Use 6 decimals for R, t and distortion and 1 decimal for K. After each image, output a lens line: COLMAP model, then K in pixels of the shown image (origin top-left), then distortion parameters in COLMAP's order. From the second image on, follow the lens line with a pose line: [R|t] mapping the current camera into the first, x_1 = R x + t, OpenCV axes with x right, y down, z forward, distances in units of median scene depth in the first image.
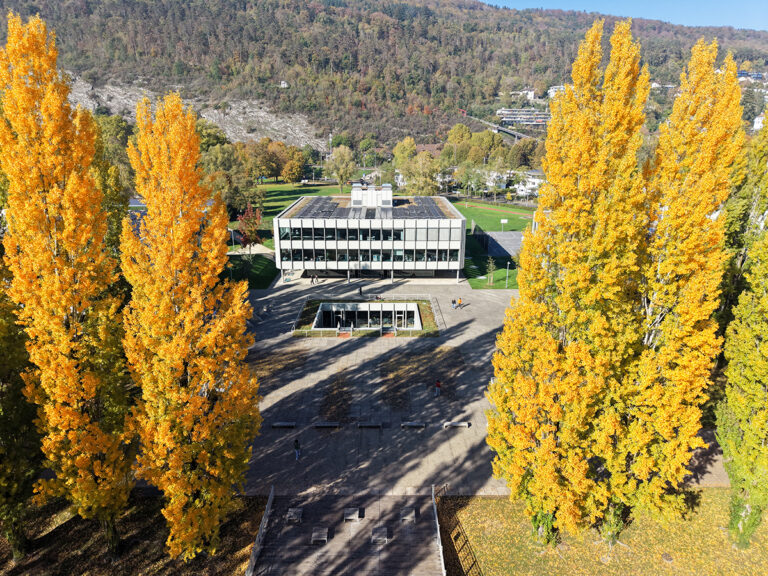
lens RADIAL K [[532.3, 0, 383.9], [0, 532.3, 287.7], [0, 0, 1]] dist [0.029234, 0.005526]
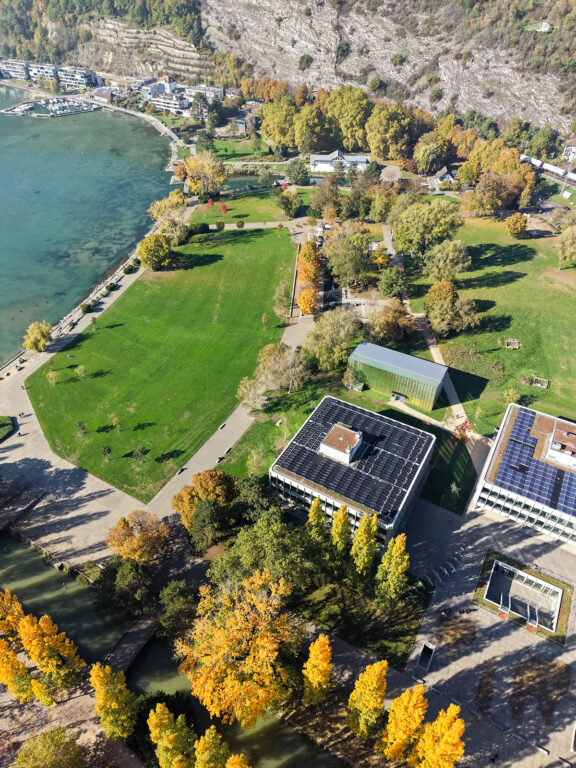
lens RADIAL K [[532.3, 0, 287.4], [0, 532.3, 383.7], [0, 0, 1]] dist [0.029234, 0.005526]
pose [[0.876162, 0.312818, -0.366721, -0.055461], [-0.109575, 0.870148, 0.480453, -0.266312], [0.469396, -0.380772, 0.796668, -0.082866]]
